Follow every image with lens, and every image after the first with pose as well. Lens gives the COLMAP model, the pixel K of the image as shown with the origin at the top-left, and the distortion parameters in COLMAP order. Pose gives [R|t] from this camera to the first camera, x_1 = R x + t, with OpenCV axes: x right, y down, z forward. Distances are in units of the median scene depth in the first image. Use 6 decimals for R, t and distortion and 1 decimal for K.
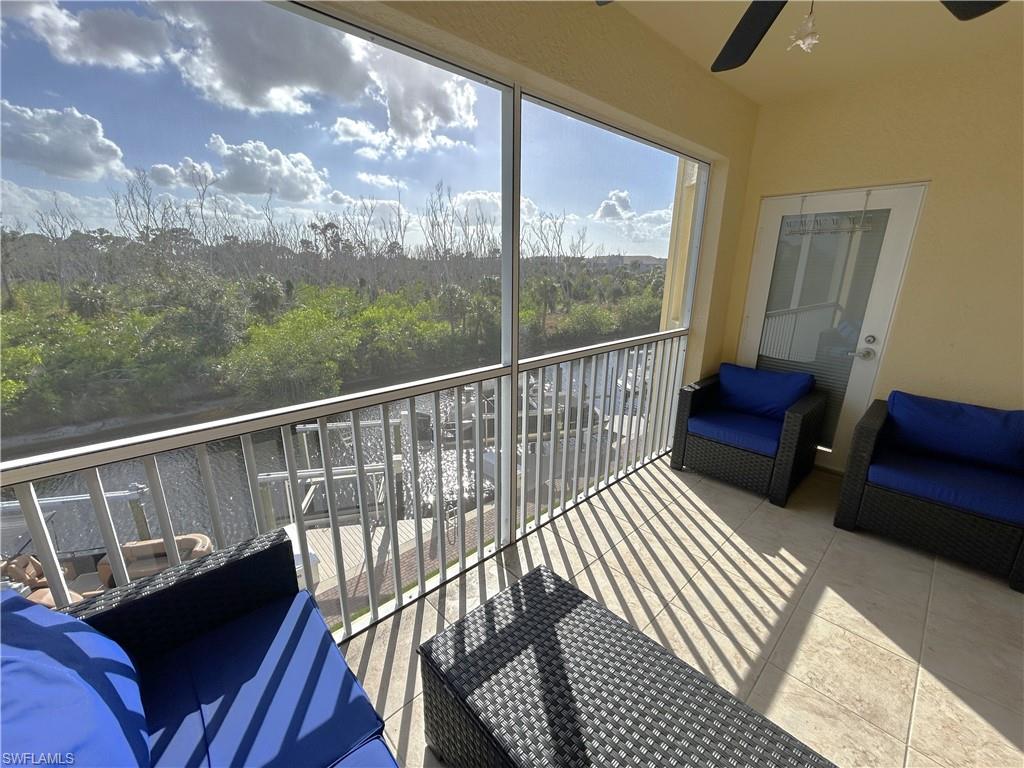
lens RADIAL K [[415.2, 0, 513.6], [0, 415.2, 383.1], [0, 0, 1]] dist [-0.000385, 0.000347]
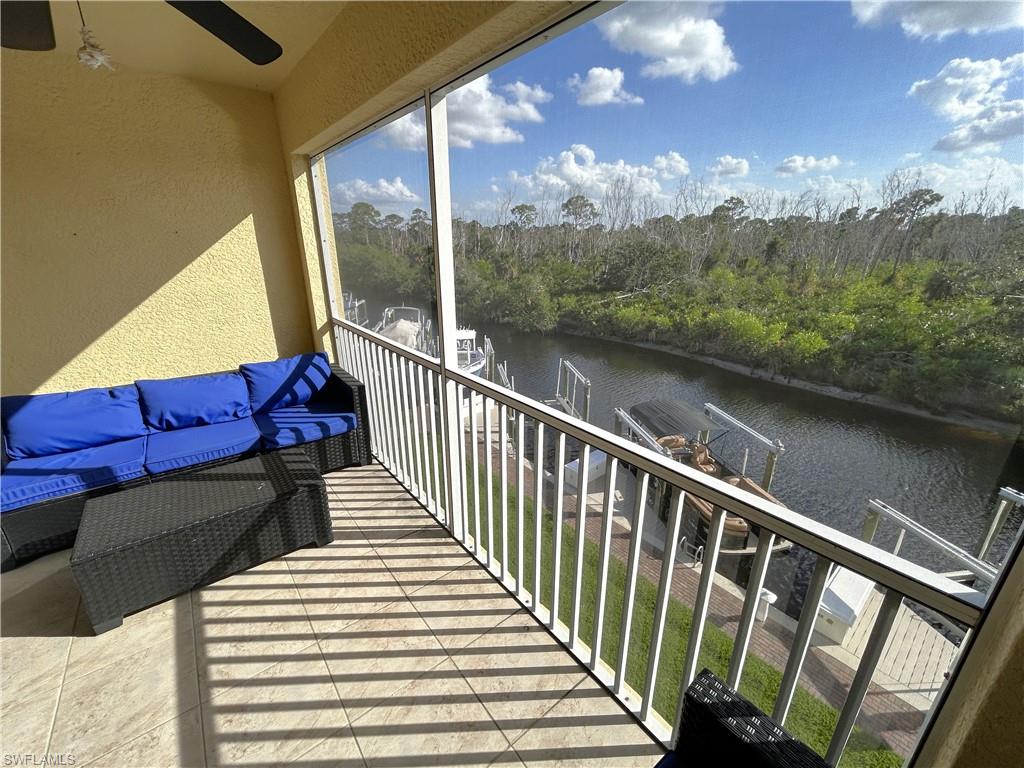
lens RADIAL K [[415.2, 0, 513.6], [0, 415.2, 383.1], [0, 0, 1]] dist [-0.000385, 0.000347]
pose [[-0.067669, 0.315920, -0.946369, 0.977144], [-0.273517, 0.906329, 0.322112, -0.387220], [0.959484, 0.280645, 0.025079, 1.160075]]
